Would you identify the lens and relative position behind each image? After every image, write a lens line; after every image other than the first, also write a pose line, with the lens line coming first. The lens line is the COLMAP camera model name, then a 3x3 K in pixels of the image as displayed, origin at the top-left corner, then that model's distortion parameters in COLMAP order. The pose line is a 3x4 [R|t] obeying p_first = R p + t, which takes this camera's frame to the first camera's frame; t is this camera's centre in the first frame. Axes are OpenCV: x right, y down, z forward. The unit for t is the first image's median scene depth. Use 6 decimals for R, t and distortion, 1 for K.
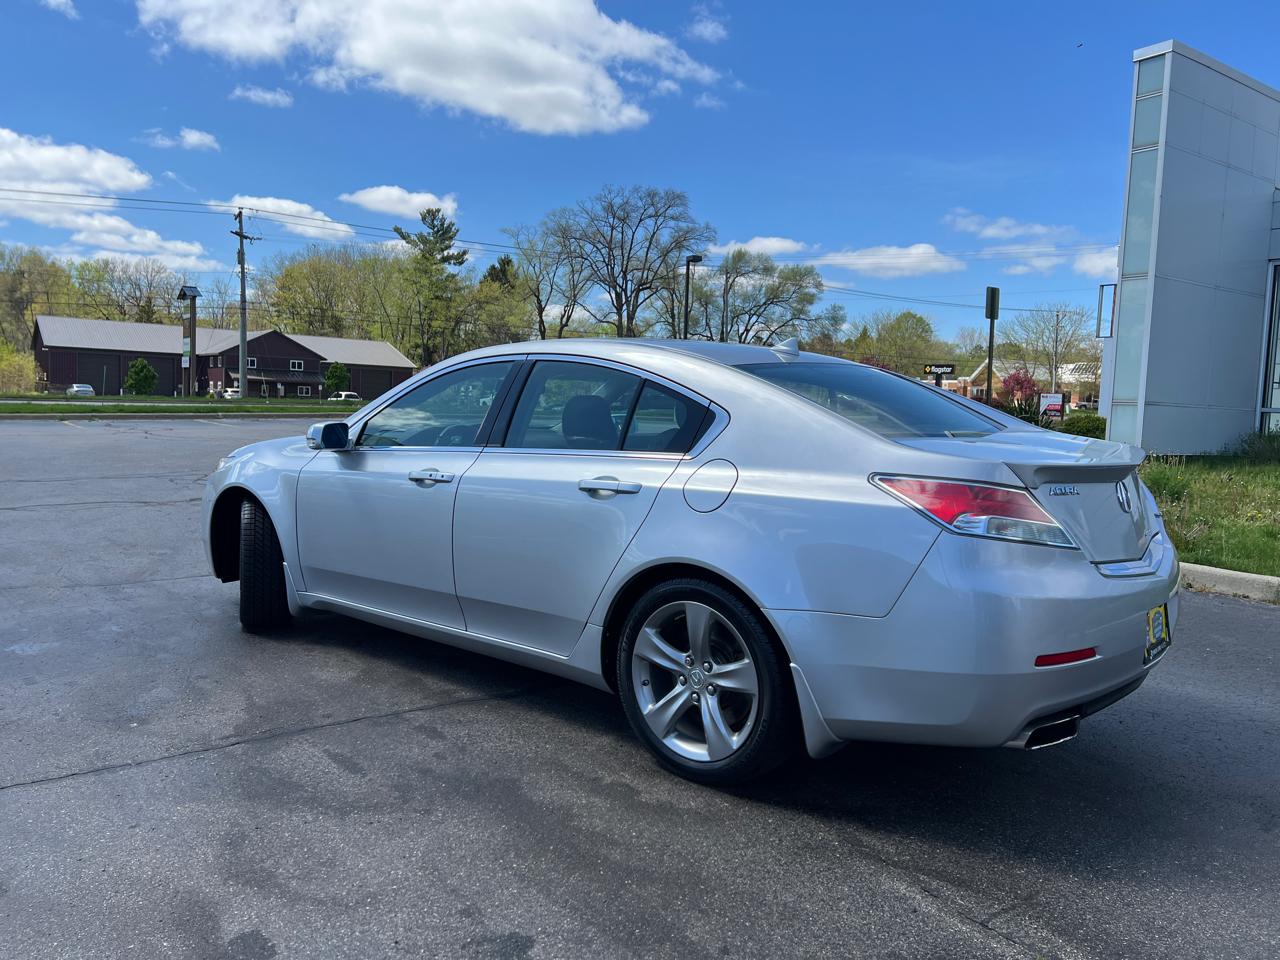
lens RADIAL K [[961.6, 0, 645.5], [0, 961.6, 478.6], [0, 0, 1]] dist [0.072303, -0.097108]
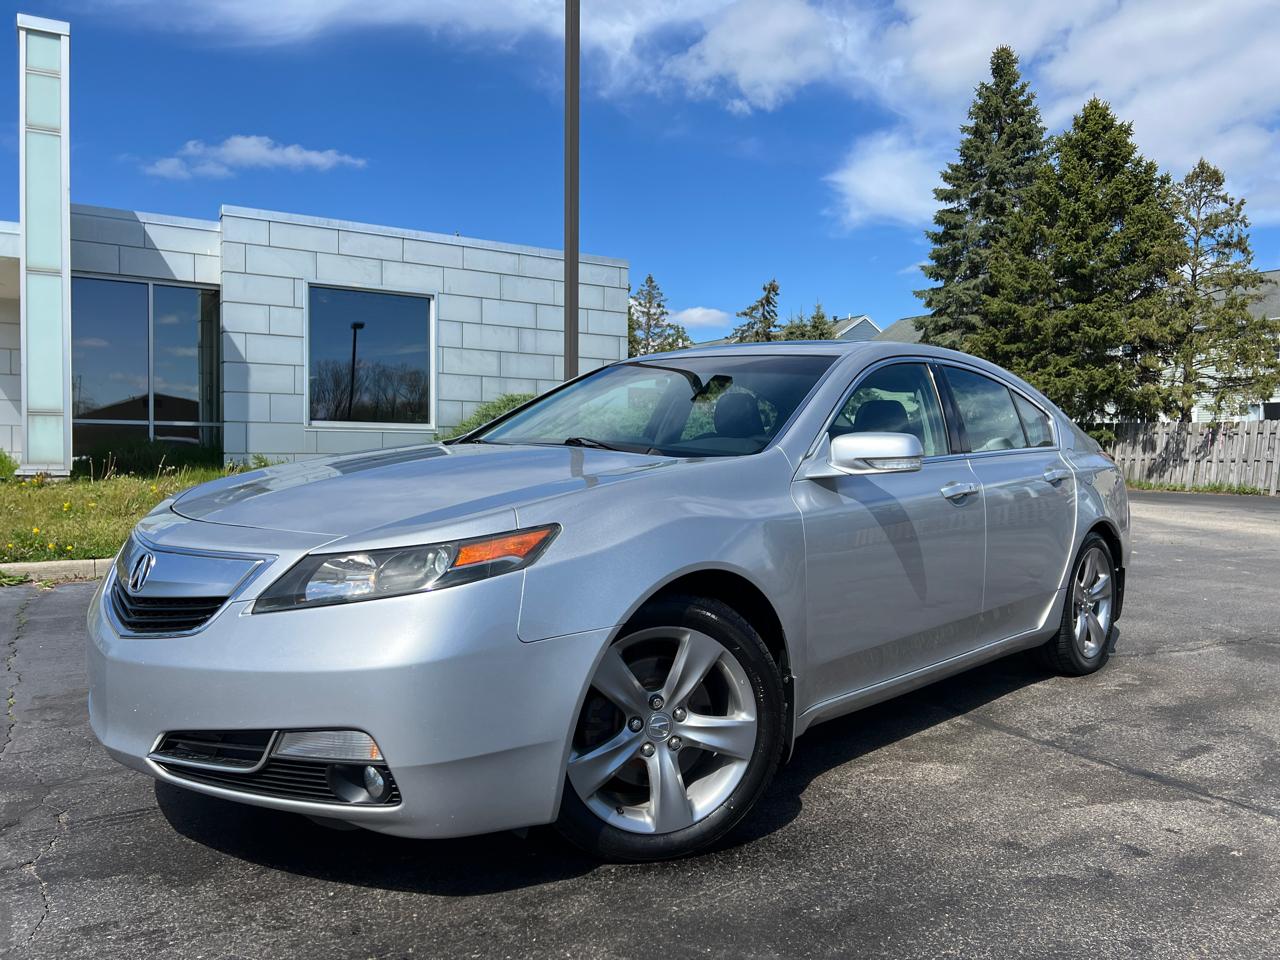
lens RADIAL K [[967.3, 0, 647.1], [0, 967.3, 476.6], [0, 0, 1]] dist [0.060290, -0.066065]
pose [[0.051282, -0.058654, 0.996960, -0.316969], [0.074801, 0.995695, 0.054732, -0.023701], [-0.995879, 0.071767, 0.055449, 0.348583]]
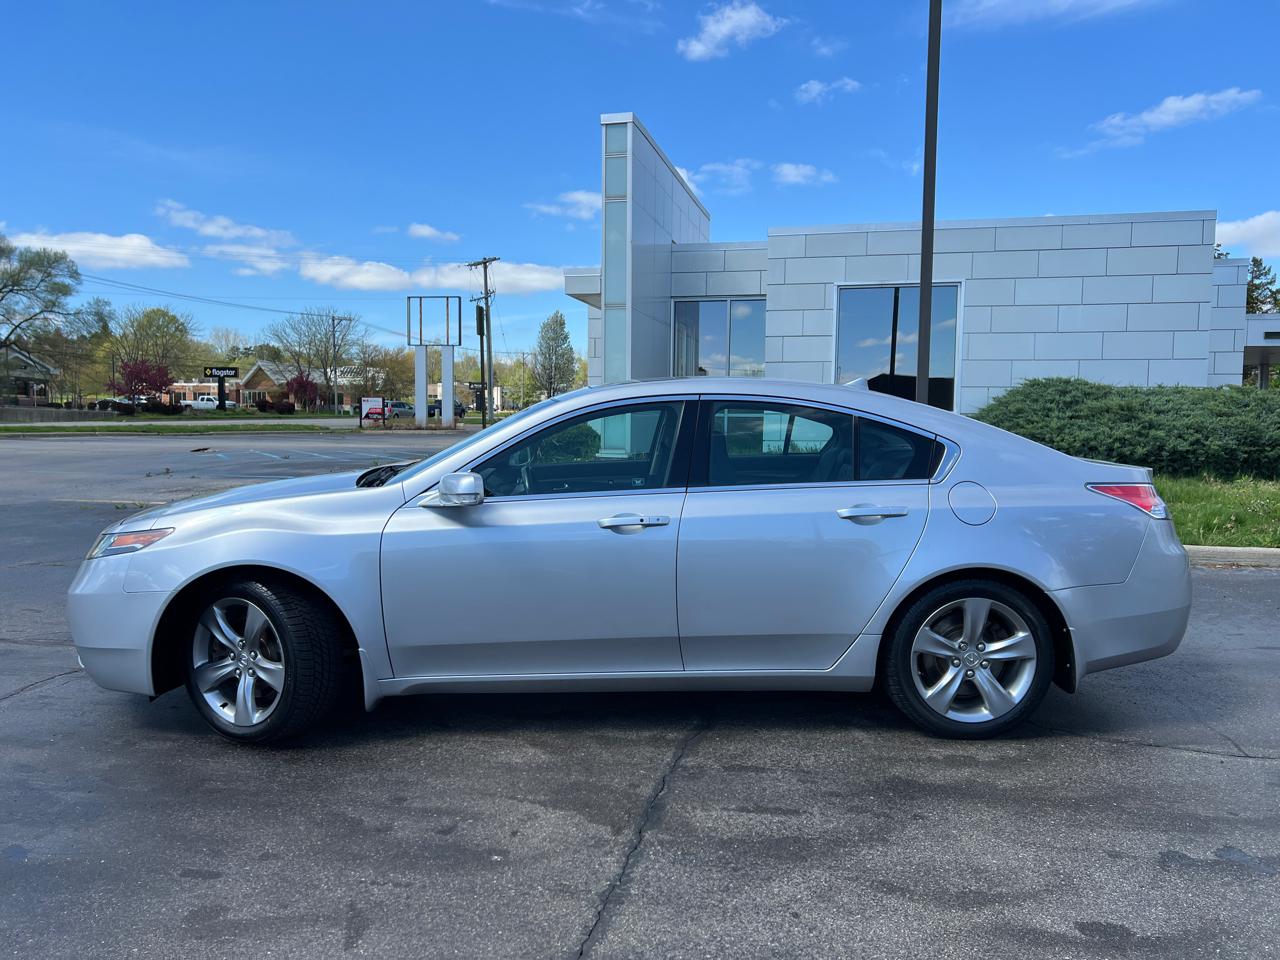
lens RADIAL K [[963.2, 0, 642.2], [0, 963.2, 491.6], [0, 0, 1]] dist [0.065351, -0.072528]
pose [[0.741569, -0.081431, 0.665916, -0.242792], [0.073745, 0.996485, 0.039731, -0.020000], [-0.666811, 0.019645, 0.744968, 0.076860]]
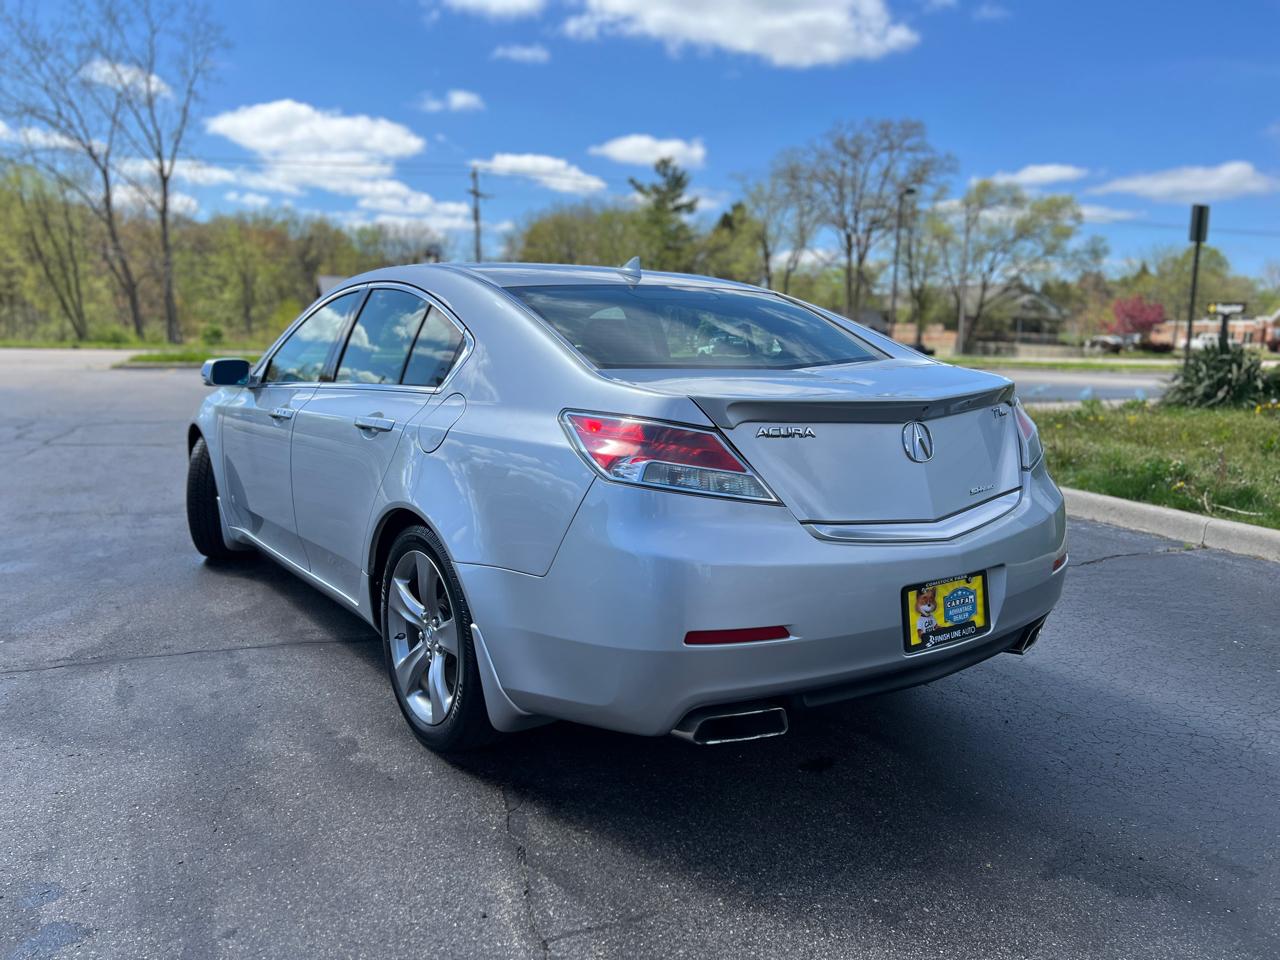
lens RADIAL K [[963.2, 0, 642.2], [0, 963.2, 491.6], [0, 0, 1]] dist [0.065351, -0.072528]
pose [[0.968322, 0.028726, -0.248045, 0.105456], [-0.012584, 0.997713, 0.066418, 0.002028], [0.249386, -0.061192, 0.966469, 0.039244]]
